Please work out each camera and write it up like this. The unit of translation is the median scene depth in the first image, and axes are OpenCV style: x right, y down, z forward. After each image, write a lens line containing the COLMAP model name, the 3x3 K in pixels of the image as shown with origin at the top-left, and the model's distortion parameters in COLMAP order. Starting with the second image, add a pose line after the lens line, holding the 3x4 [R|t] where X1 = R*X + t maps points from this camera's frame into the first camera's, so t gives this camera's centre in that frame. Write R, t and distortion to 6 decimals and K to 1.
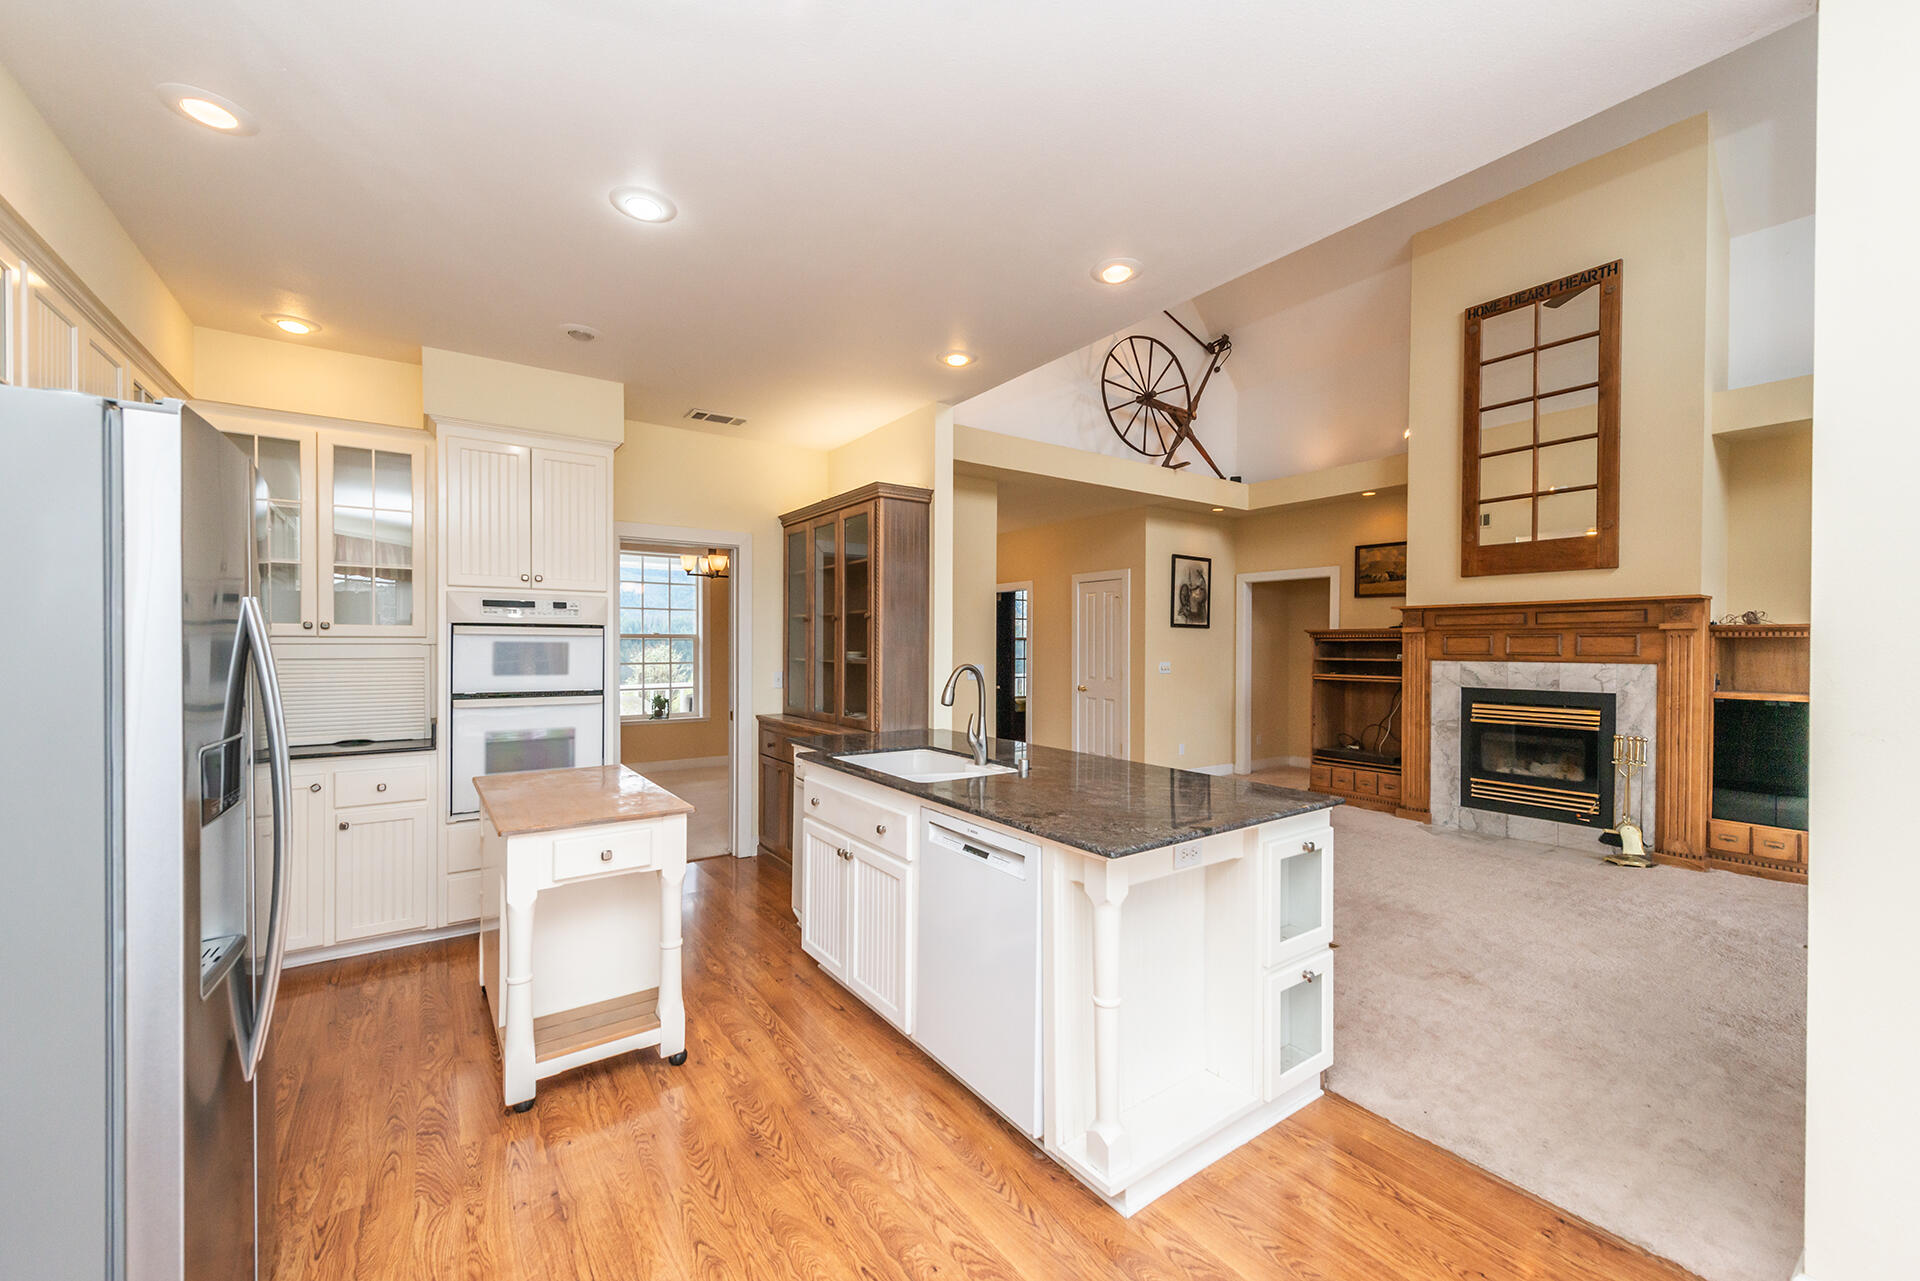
lens RADIAL K [[755.4, 0, 955.4], [0, 755.4, 645.8], [0, 0, 1]] dist [0.015446, -0.004008]
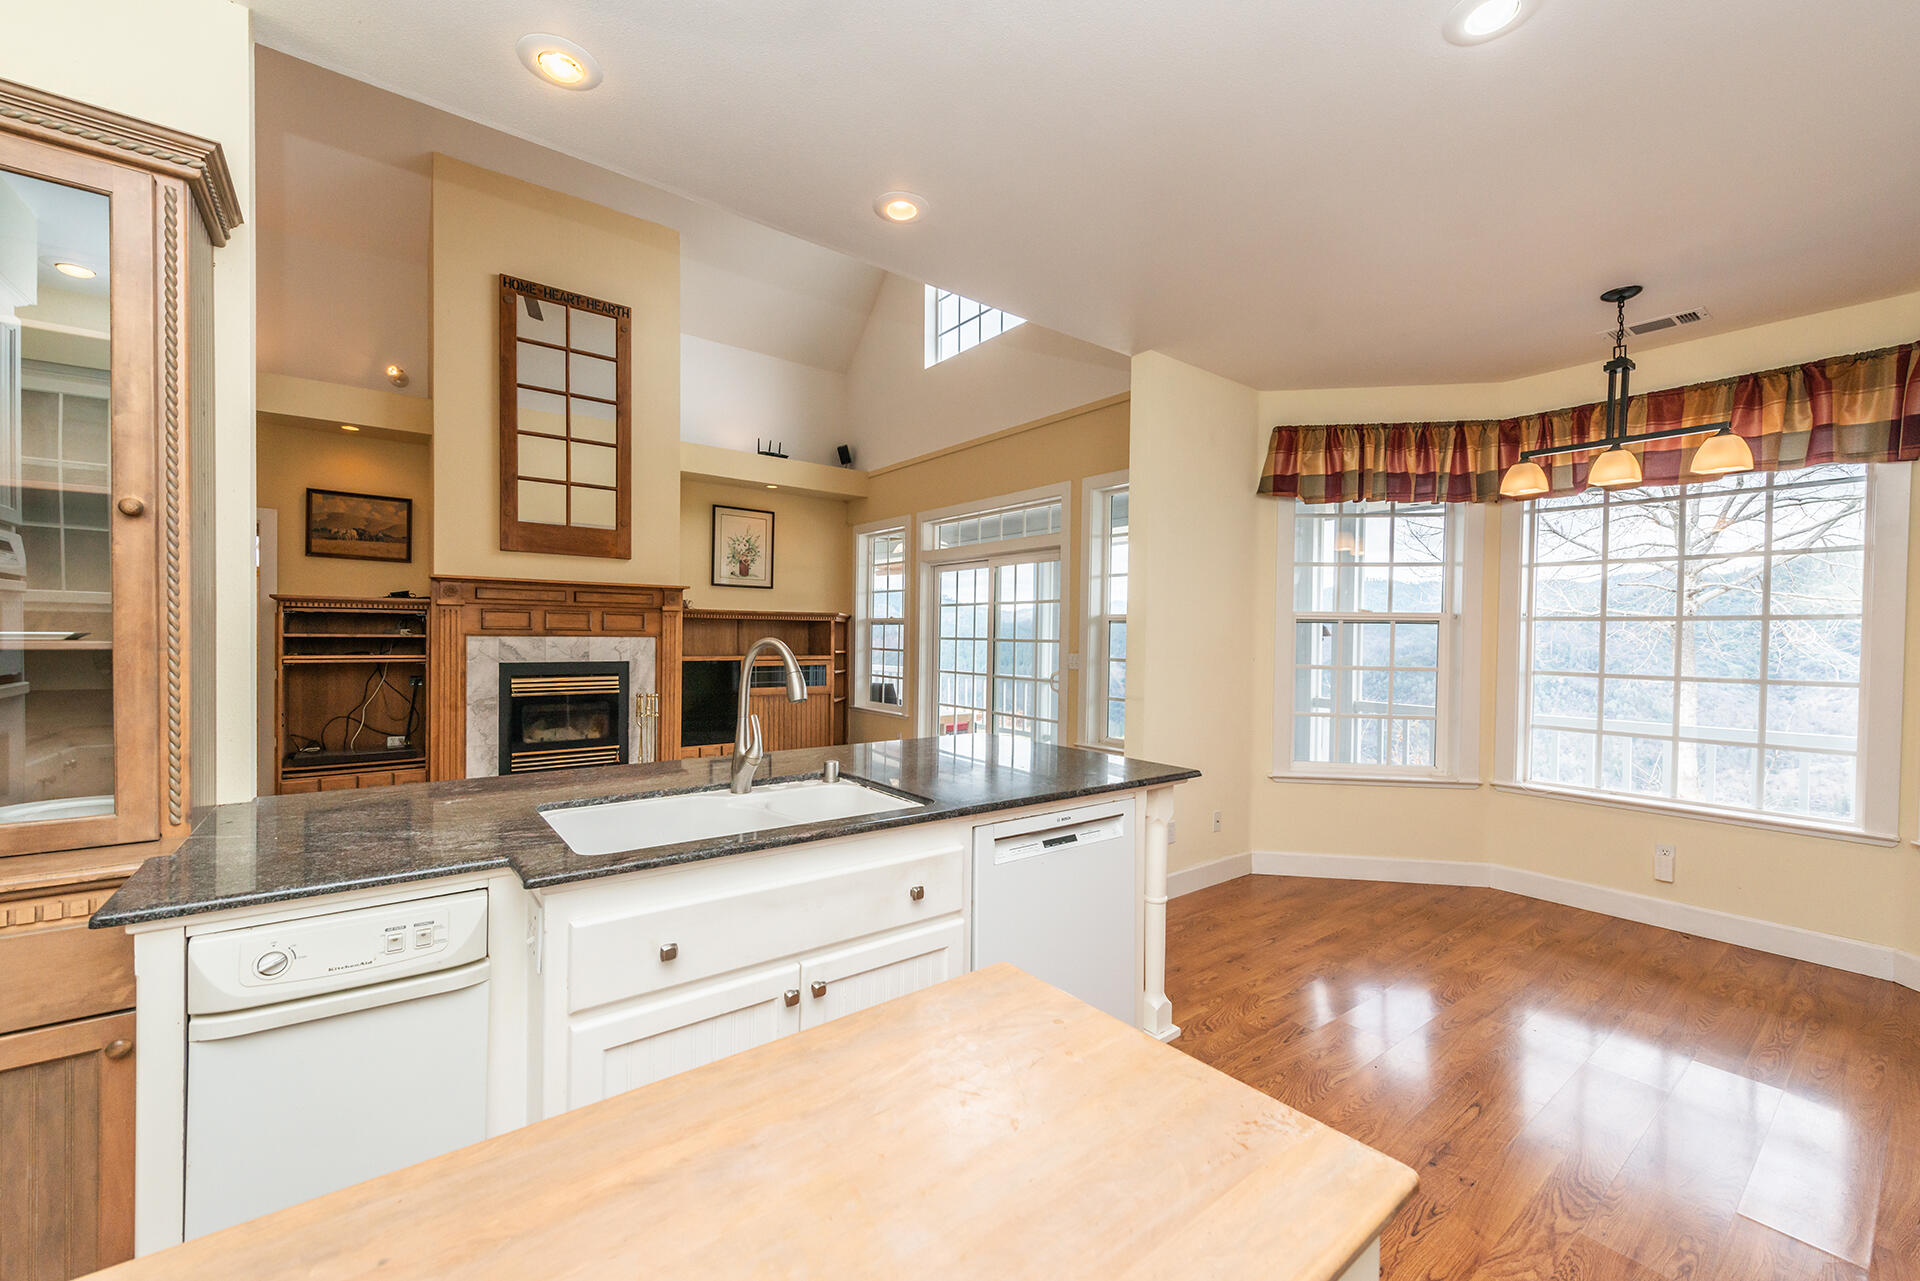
lens RADIAL K [[755.4, 0, 961.0], [0, 755.4, 649.4], [0, 0, 1]] dist [0.015446, -0.004008]
pose [[-0.050210, -0.022173, 0.998493, -0.392627], [-0.010044, 0.999714, 0.021695, 0.011558], [-0.998688, -0.008940, -0.050418, 0.530482]]
